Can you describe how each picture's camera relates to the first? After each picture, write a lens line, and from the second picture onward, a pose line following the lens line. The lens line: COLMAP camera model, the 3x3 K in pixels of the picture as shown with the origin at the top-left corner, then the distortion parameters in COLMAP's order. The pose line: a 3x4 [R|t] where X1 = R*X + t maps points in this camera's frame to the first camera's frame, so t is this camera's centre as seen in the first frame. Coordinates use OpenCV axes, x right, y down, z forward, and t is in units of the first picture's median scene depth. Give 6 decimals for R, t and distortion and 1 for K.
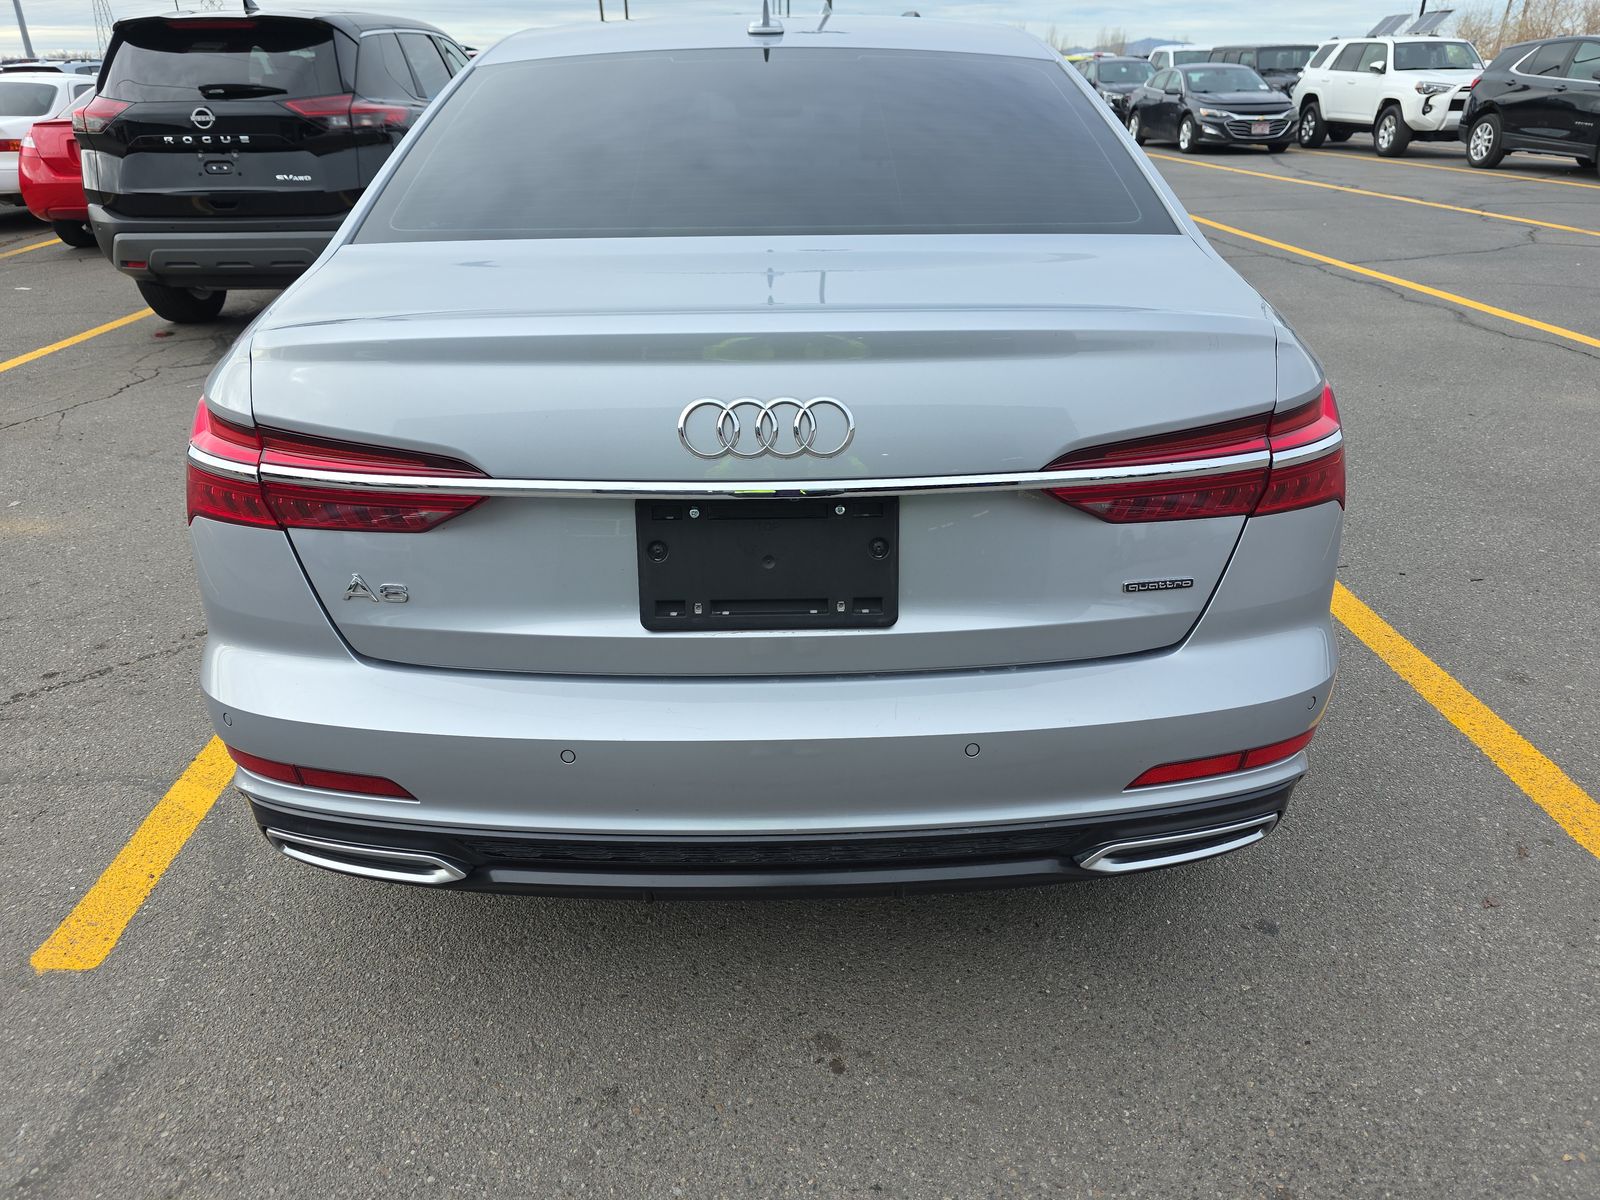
lens RADIAL K [[1114.9, 0, 791.5], [0, 1114.9, 598.2], [0, 0, 1]] dist [0.015963, -0.025325]
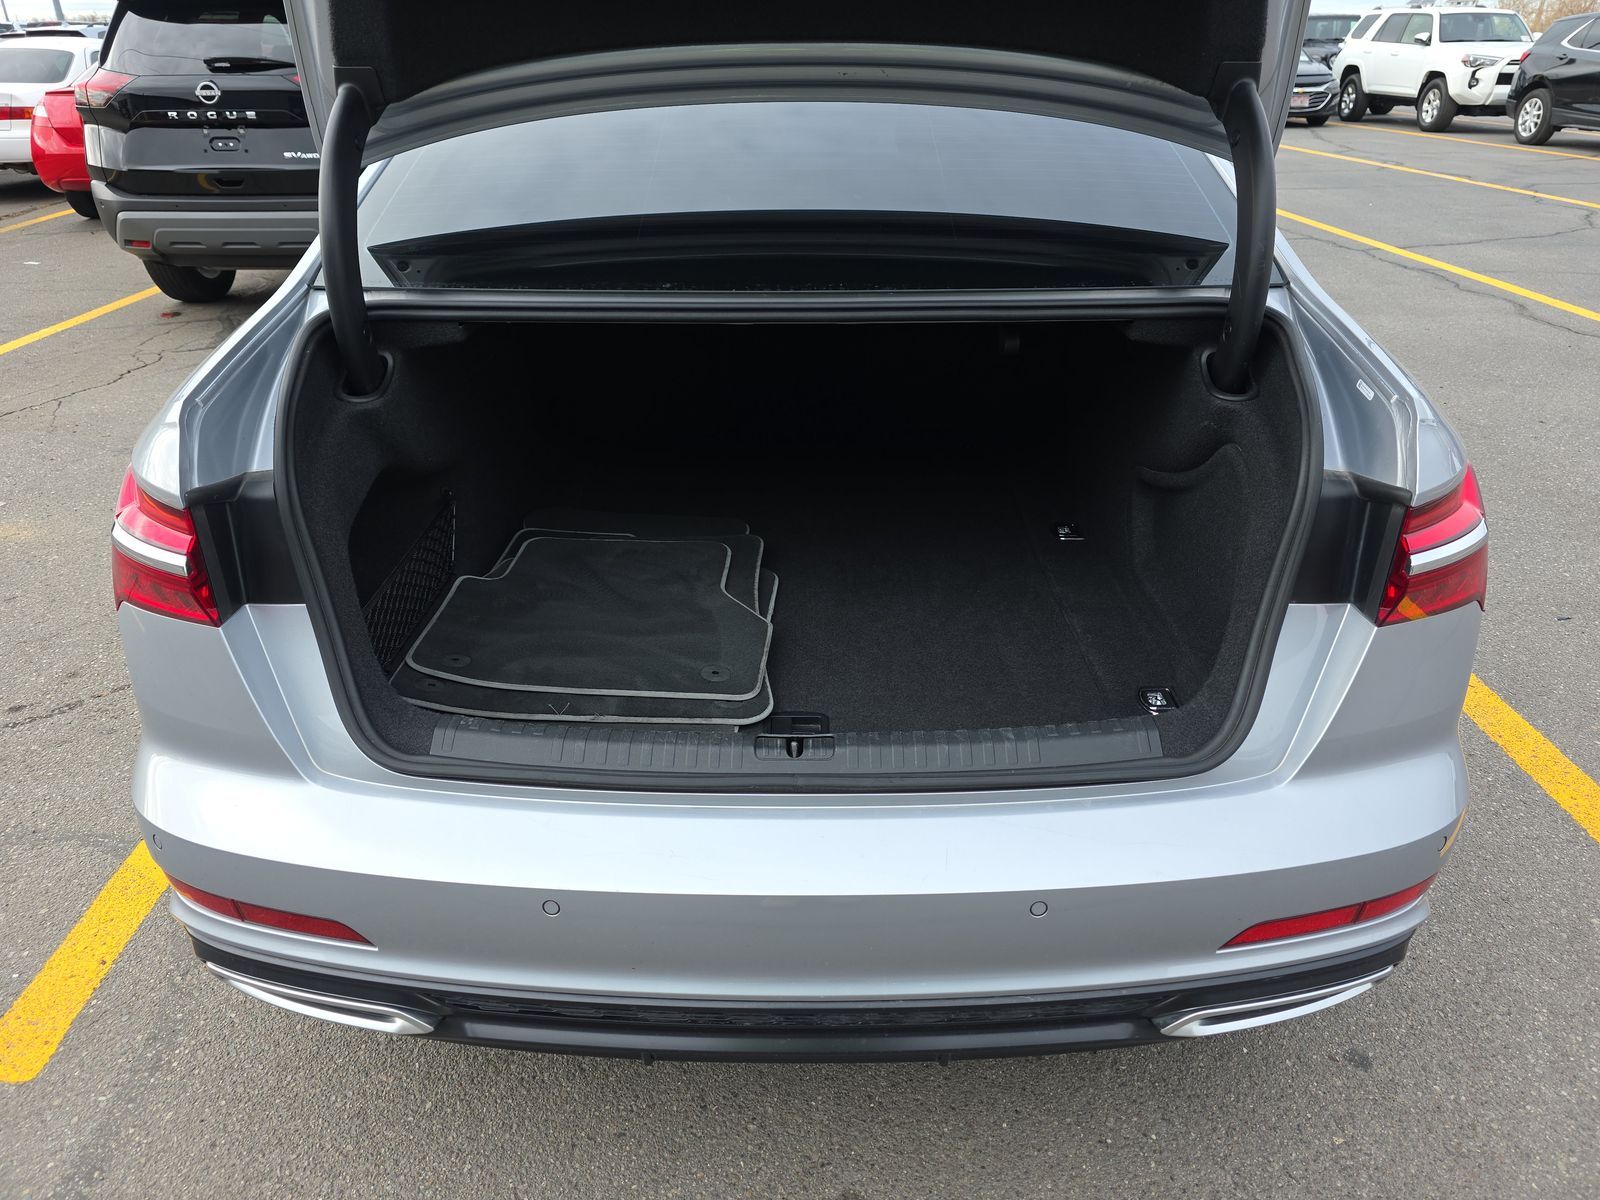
lens RADIAL K [[1114.9, 0, 789.8], [0, 1114.9, 587.4], [0, 0, 1]] dist [0.015963, -0.025325]
pose [[0.999706, 0.015060, -0.018989, -0.006499], [-0.014737, 0.999746, 0.017034, -0.071129], [0.019241, -0.016749, 0.999675, 0.107936]]
